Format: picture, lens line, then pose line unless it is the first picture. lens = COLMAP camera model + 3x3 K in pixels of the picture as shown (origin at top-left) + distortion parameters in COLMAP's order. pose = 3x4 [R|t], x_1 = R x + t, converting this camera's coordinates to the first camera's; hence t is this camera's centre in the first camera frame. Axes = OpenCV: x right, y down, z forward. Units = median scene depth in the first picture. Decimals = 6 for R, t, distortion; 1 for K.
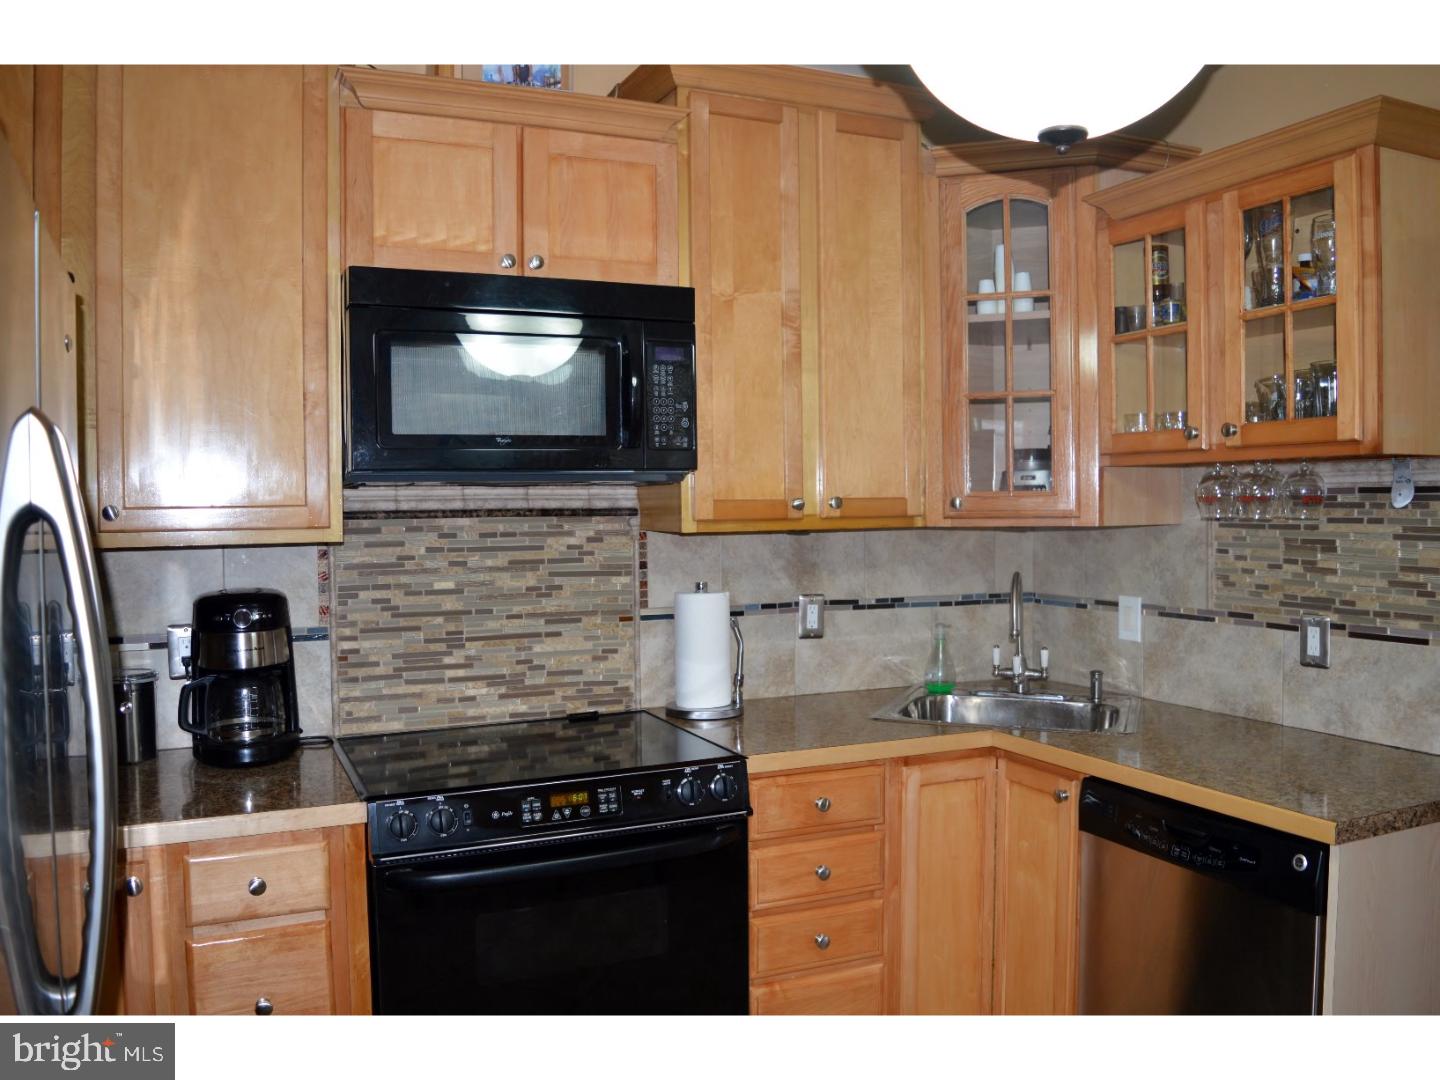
lens RADIAL K [[1141.1, 0, 706.2], [0, 1141.1, 527.4], [0, 0, 1]] dist [-0.090990, 0.016481]
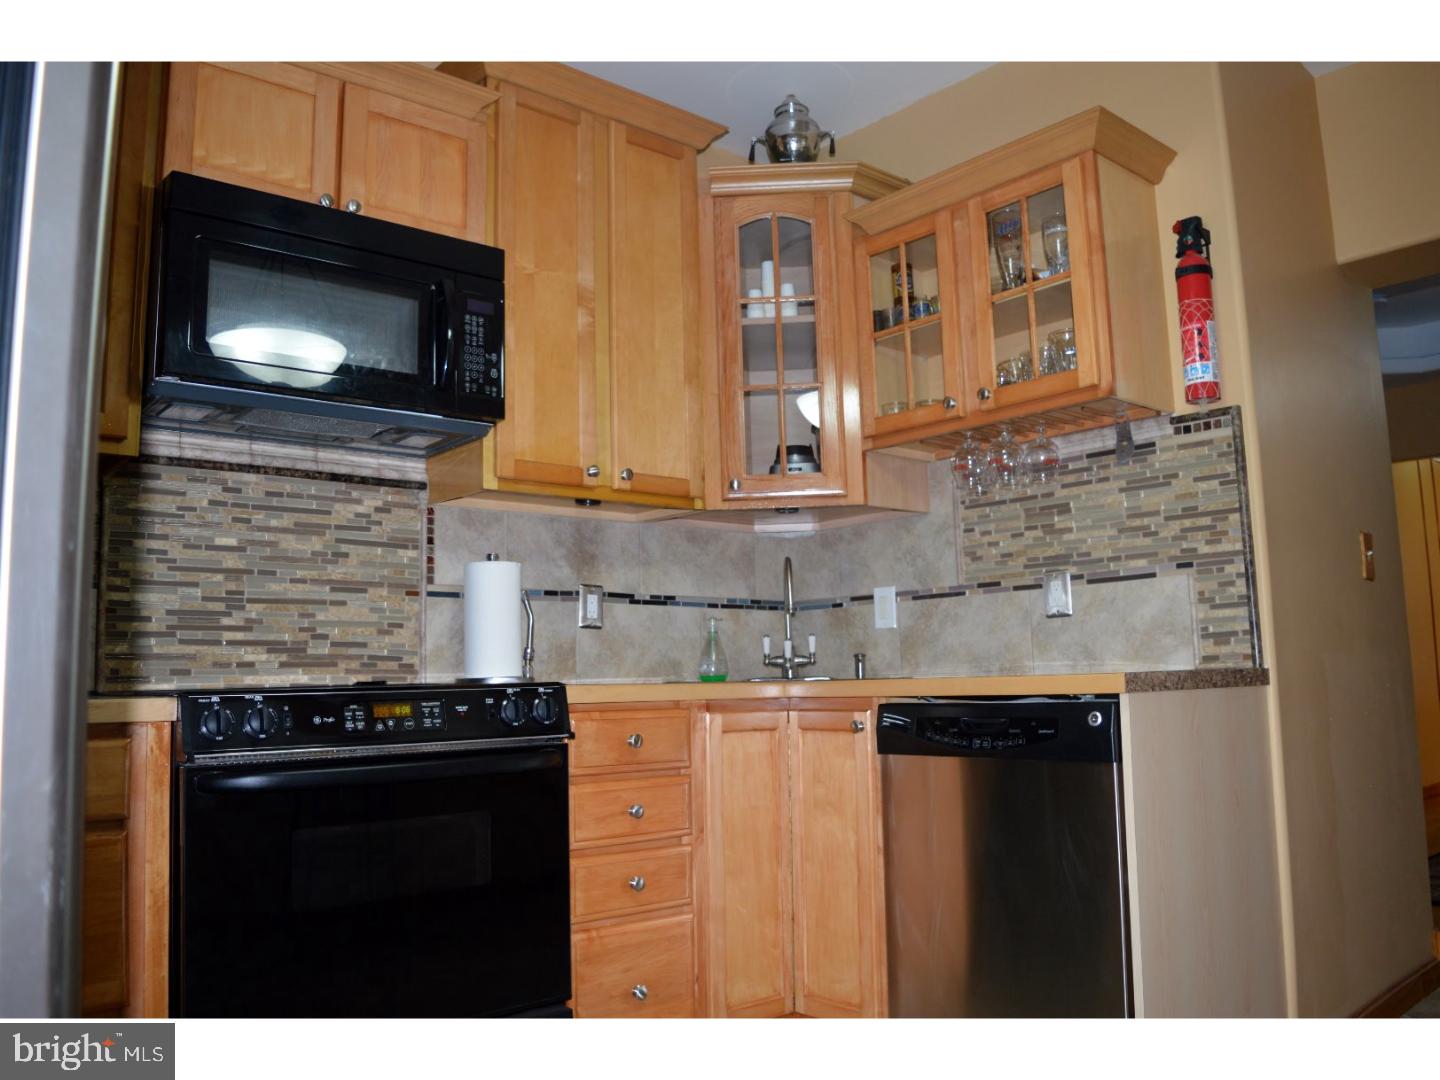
lens RADIAL K [[1141.1, 0, 701.4], [0, 1141.1, 525.9], [0, 0, 1]] dist [-0.090990, 0.016481]
pose [[0.959618, 0.025606, 0.280140, -0.115739], [0.019259, 0.987532, -0.156235, 0.195518], [-0.280648, 0.155321, 0.947160, 0.003484]]
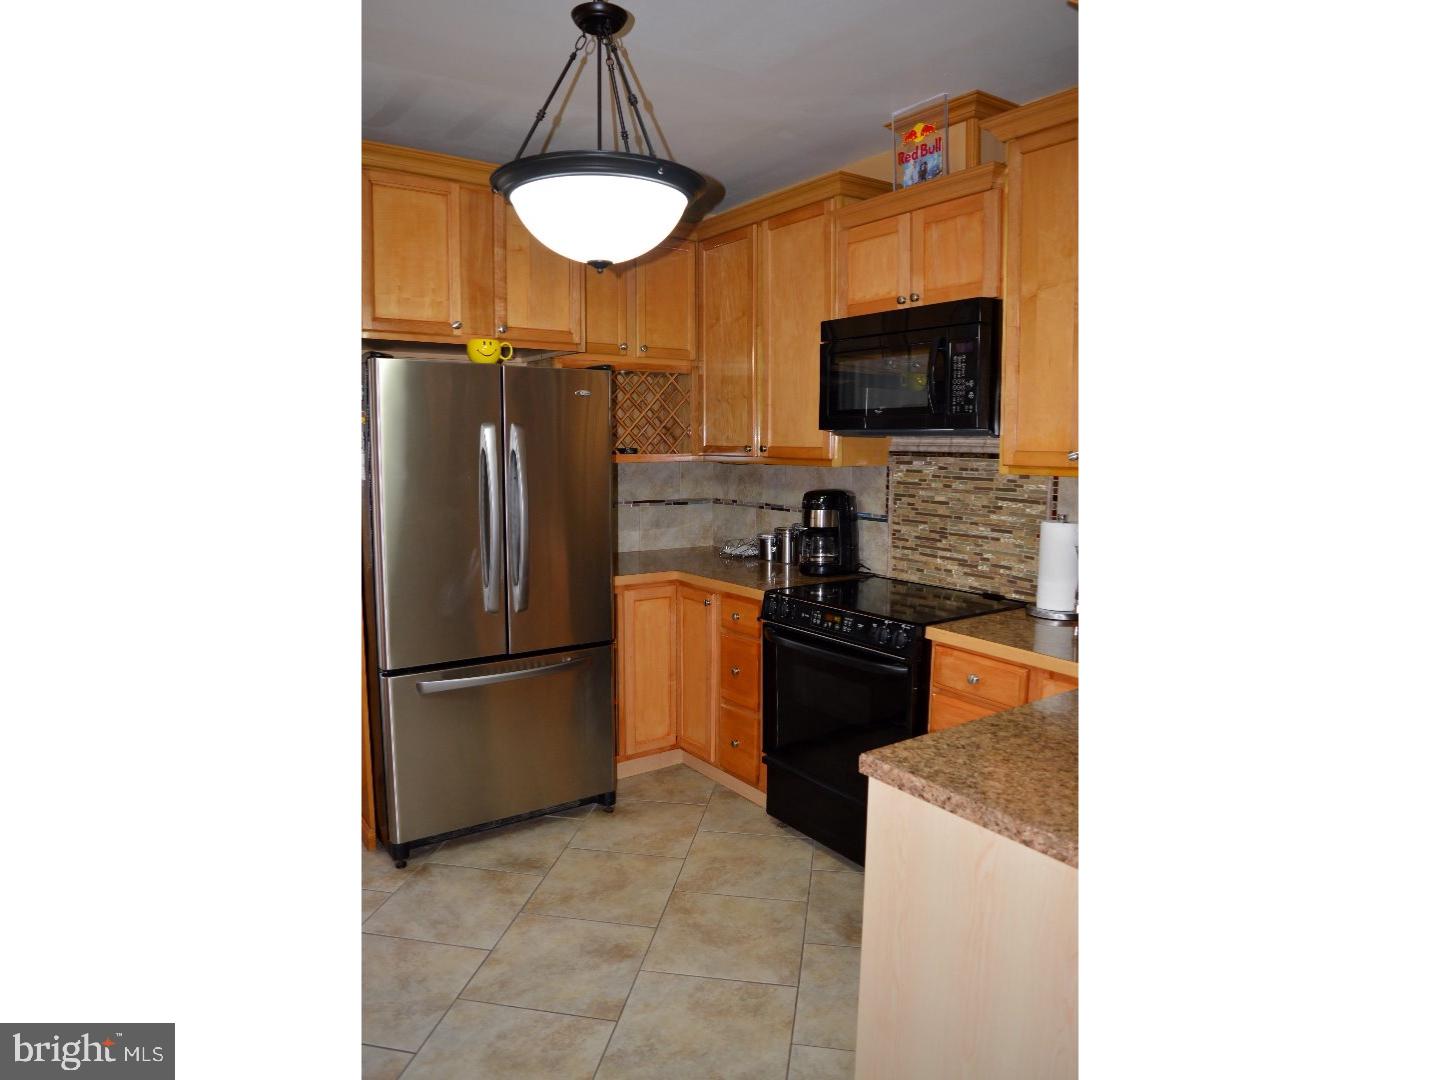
lens RADIAL K [[855.7, 0, 716.9], [0, 855.7, 539.1], [0, 0, 1]] dist [-0.089132, 0.008666]
pose [[0.191288, 0.127274, -0.973247, 0.918031], [-0.024793, 0.991868, 0.124836, -0.036337], [0.981221, 0.000250, 0.192888, 0.460942]]
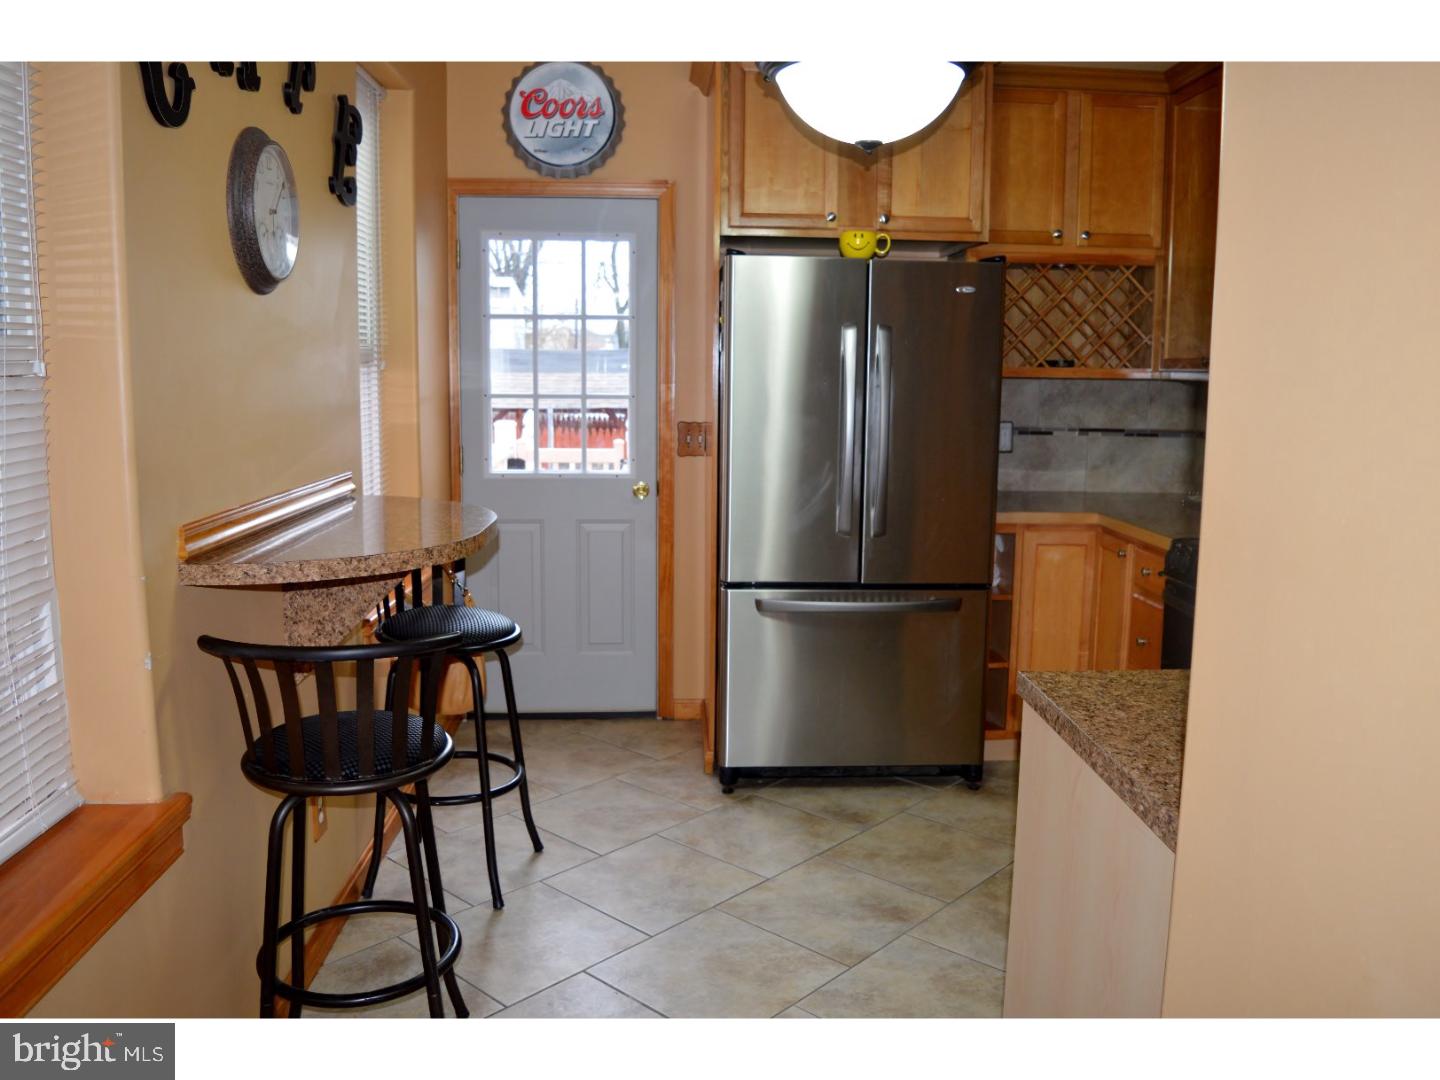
lens RADIAL K [[1141.1, 0, 729.4], [0, 1141.1, 529.2], [0, 0, 1]] dist [-0.090990, 0.016481]
pose [[-0.365119, 0.142420, -0.920003, 1.089116], [-0.022334, 0.986605, 0.161594, -0.014767], [0.930693, 0.079548, -0.357047, 0.756402]]
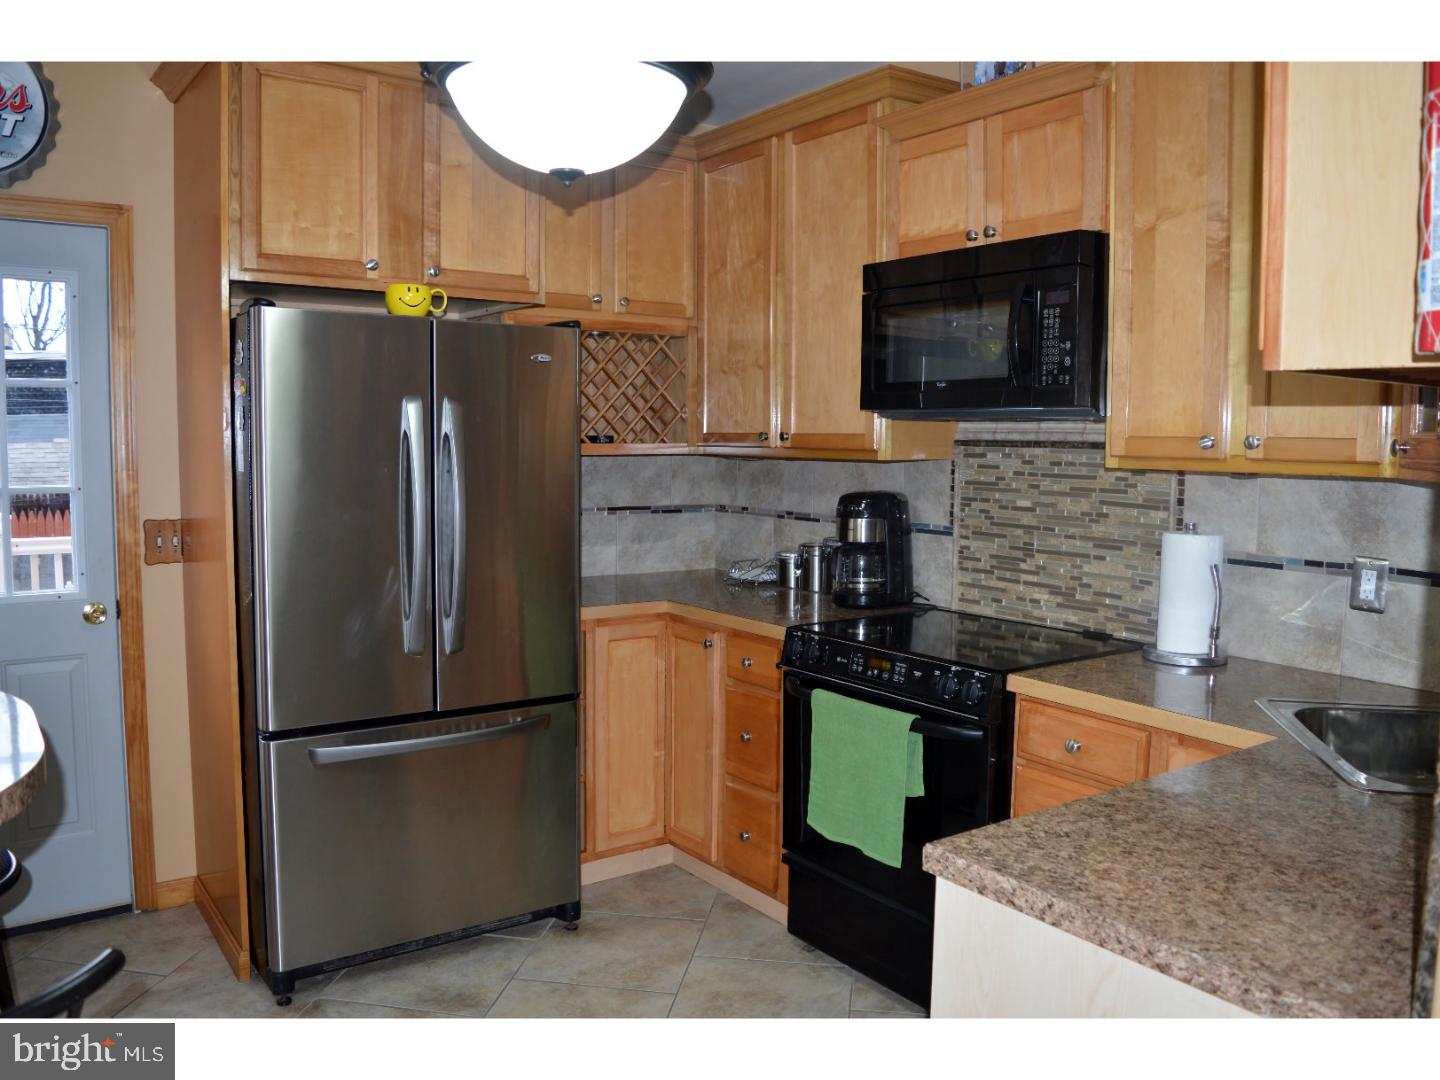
lens RADIAL K [[1141.1, 0, 726.1], [0, 1141.1, 529.3], [0, 0, 1]] dist [-0.090990, 0.016481]
pose [[0.197925, 0.095582, -0.975546, 0.897525], [-0.031269, 0.995344, 0.091178, -0.021793], [0.979718, 0.012458, 0.199992, 0.460875]]
